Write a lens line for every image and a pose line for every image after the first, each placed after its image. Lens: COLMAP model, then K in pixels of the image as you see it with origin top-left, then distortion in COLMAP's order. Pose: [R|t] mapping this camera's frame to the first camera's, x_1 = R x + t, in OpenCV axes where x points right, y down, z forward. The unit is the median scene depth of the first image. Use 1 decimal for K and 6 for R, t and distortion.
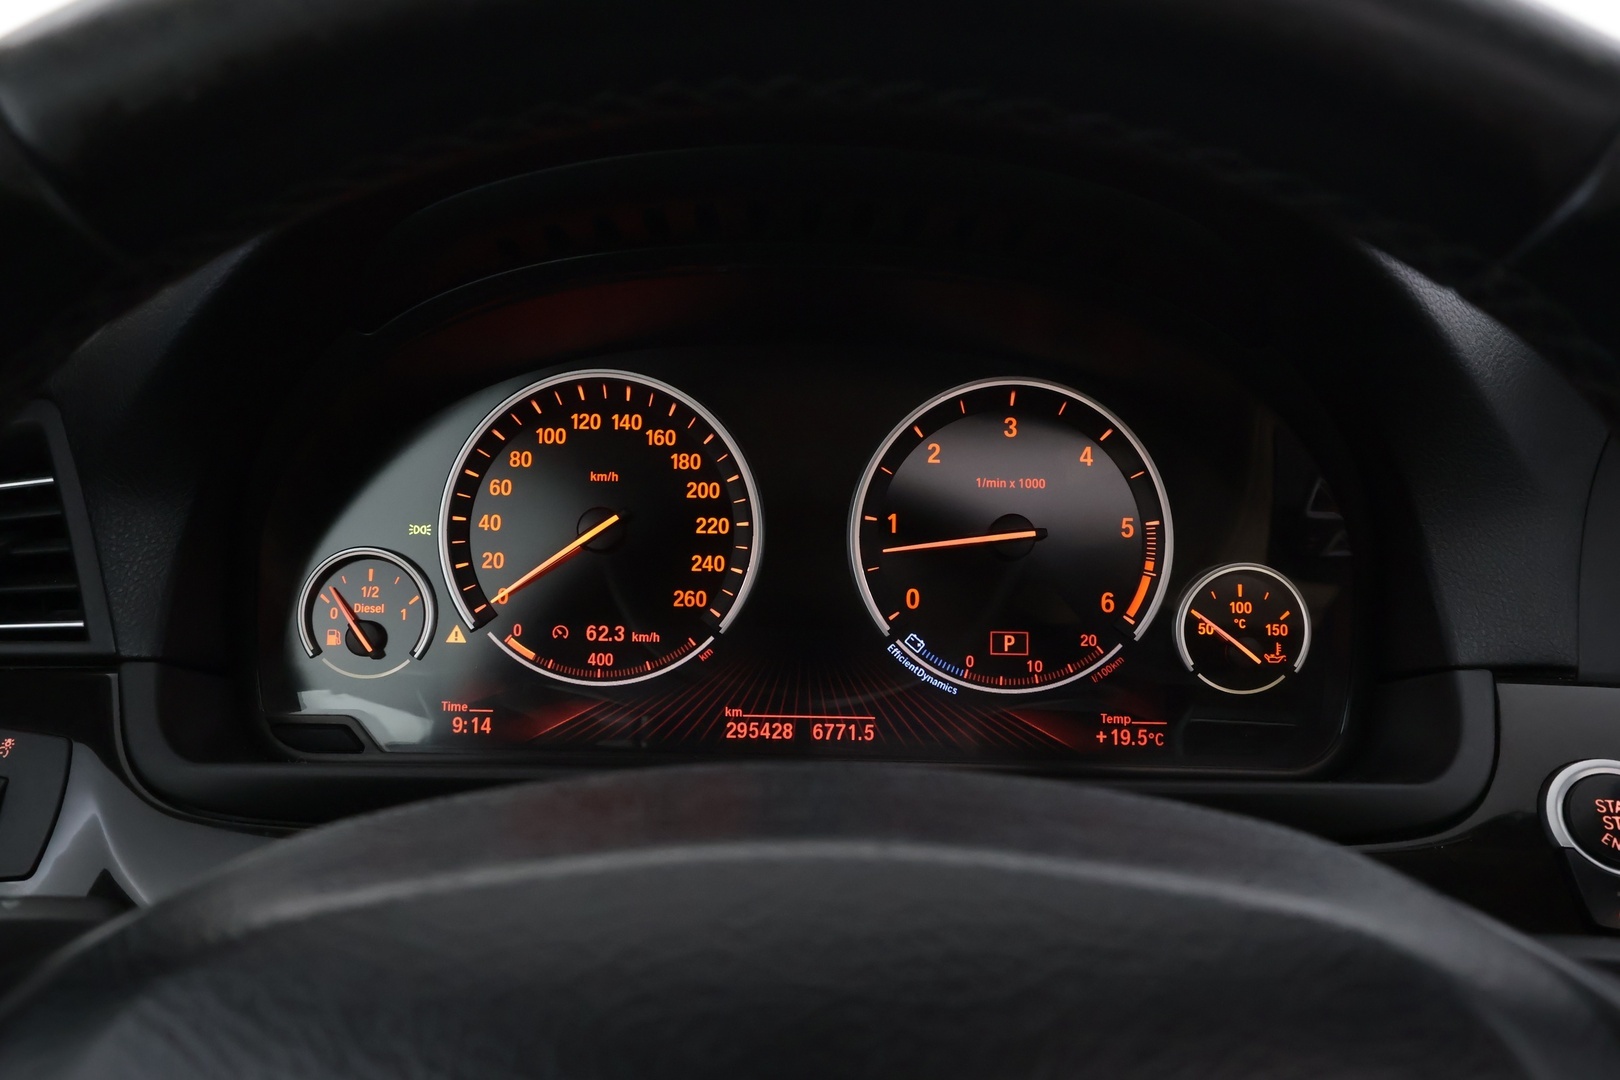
lens RADIAL K [[1271.1, 0, 803.6], [0, 1271.1, 542.0], [0, 0, 1]] dist [-0.000921, 0.010352]
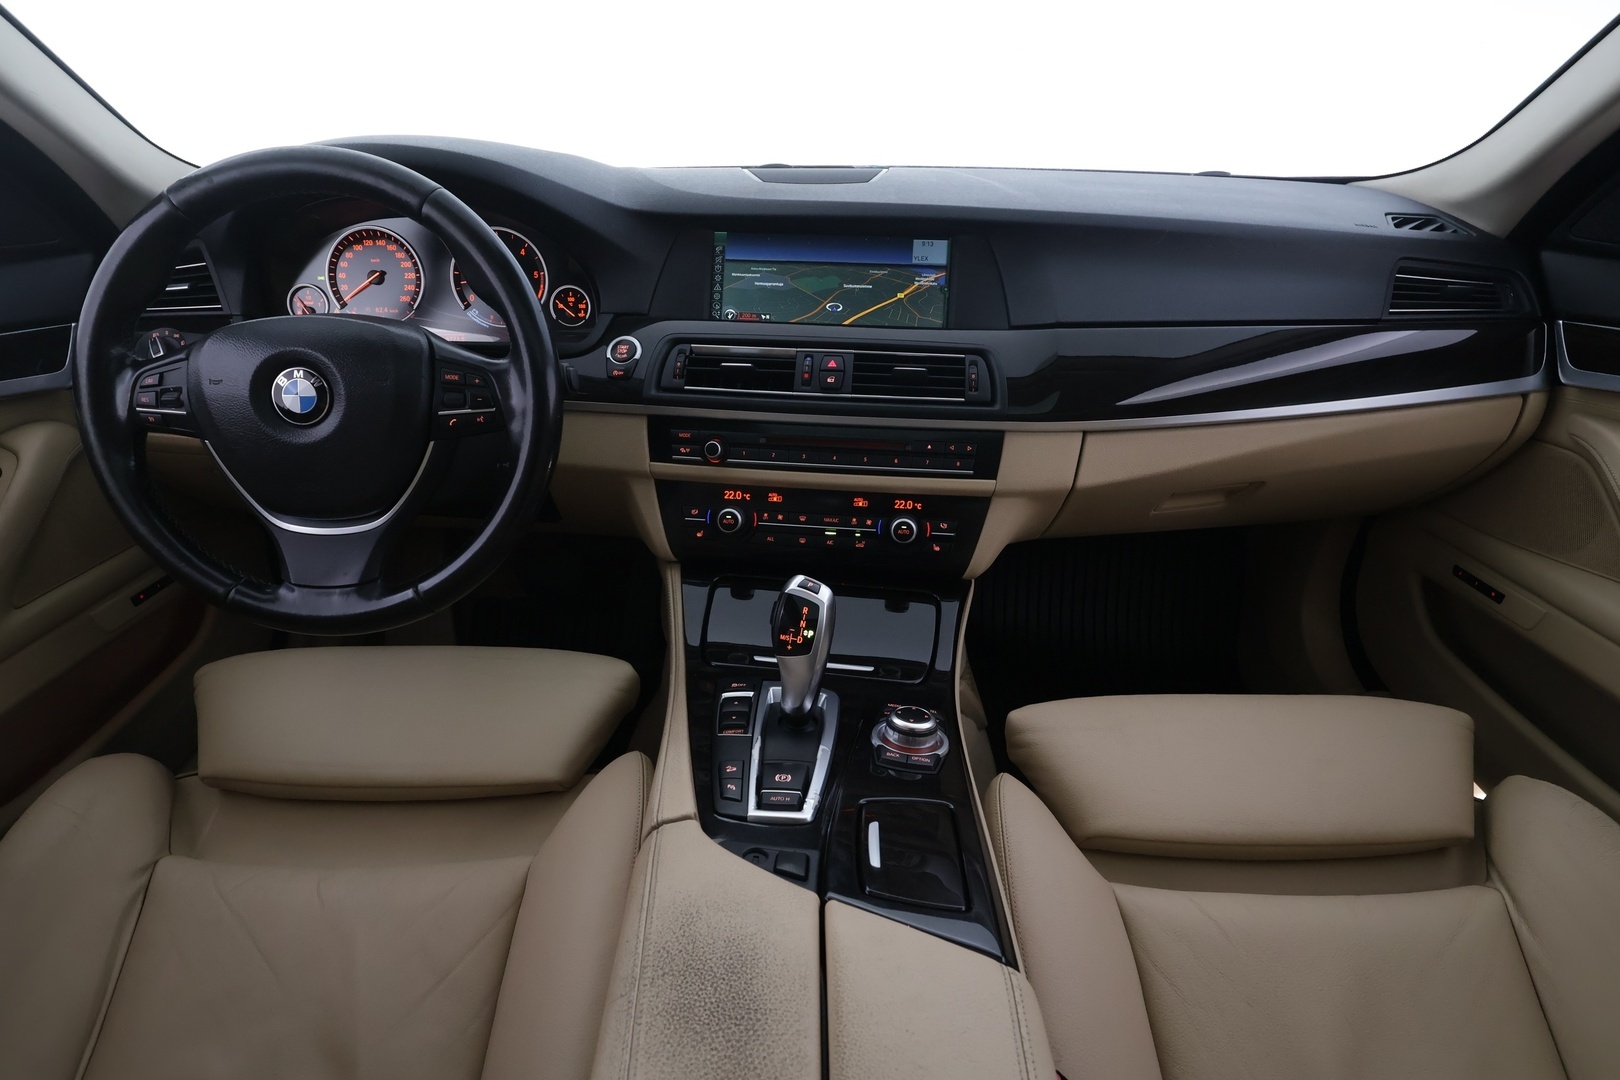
lens RADIAL K [[890.8, 0, 806.2], [0, 890.8, 543.5], [0, 0, 1]] dist [0.002448, -0.001128]
pose [[0.999894, -0.010354, -0.010225, 0.975346], [0.012612, 0.967101, 0.254080, 0.084329], [0.007258, -0.254182, 0.967129, -1.405108]]
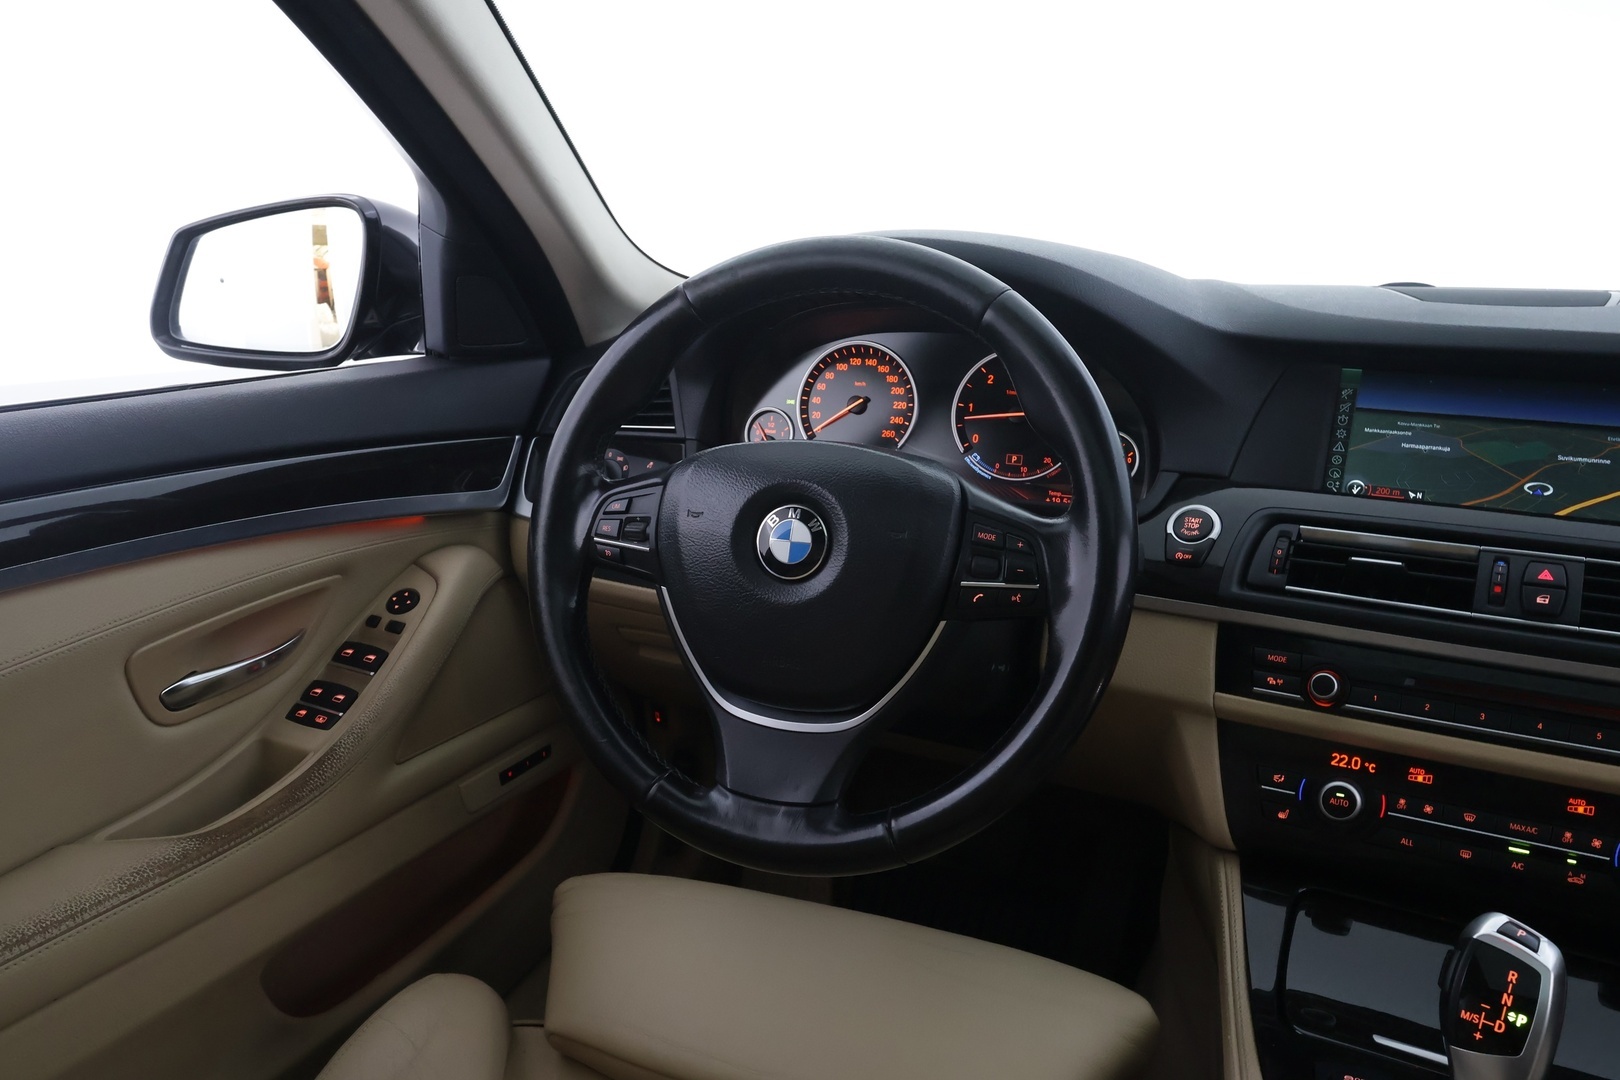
lens RADIAL K [[1271.1, 0, 804.7], [0, 1271.1, 543.3], [0, 0, 1]] dist [-0.000921, 0.010352]
pose [[0.928619, 0.081845, -0.361896, 0.681901], [-0.065754, 0.996230, 0.056580, 0.128514], [0.365163, -0.028745, 0.930500, -1.397830]]
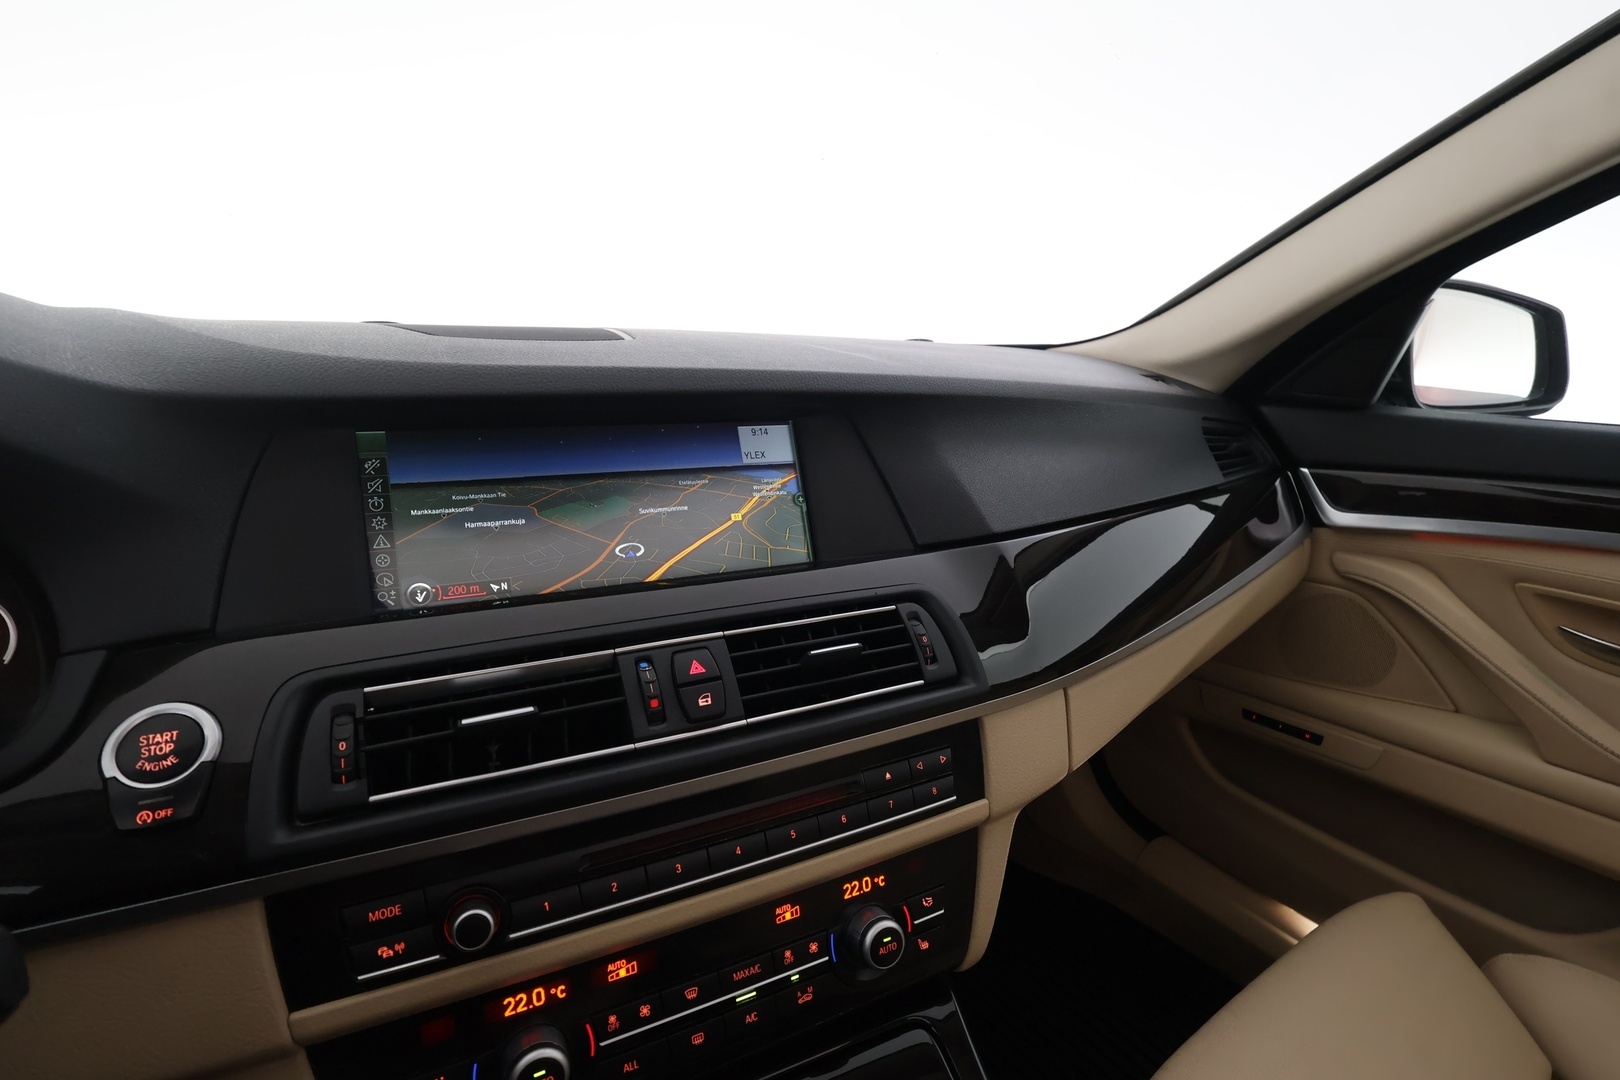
lens RADIAL K [[780.0, 0, 809.0], [0, 780.0, 542.6], [0, 0, 1]] dist [0.001477, 0.001253]
pose [[0.826802, -0.146295, 0.543136, 0.643983], [0.094540, 0.987992, 0.122202, -0.040822], [-0.554492, -0.049689, 0.830705, -0.112826]]
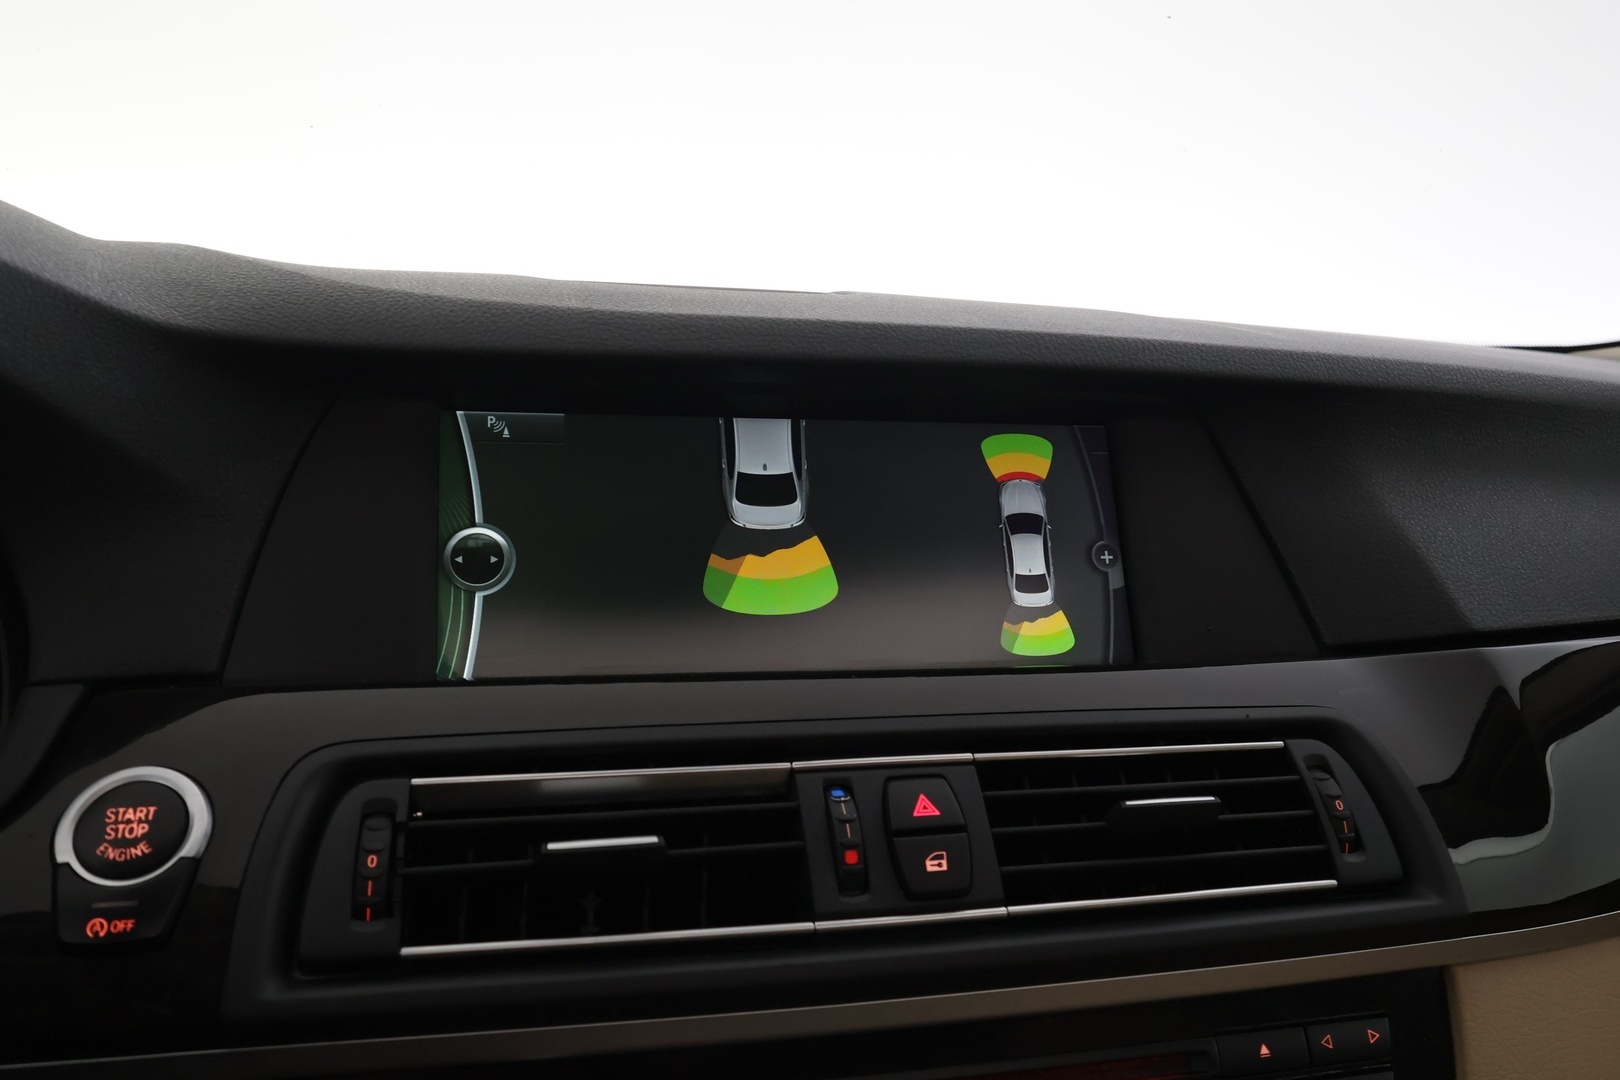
lens RADIAL K [[1271.1, 0, 807.0], [0, 1271.1, 542.7], [0, 0, 1]] dist [-0.000921, 0.010352]
pose [[0.936548, -0.041668, 0.348055, 0.638459], [0.054043, 0.998202, -0.025917, 0.042985], [-0.346349, 0.043082, 0.937116, -0.082950]]
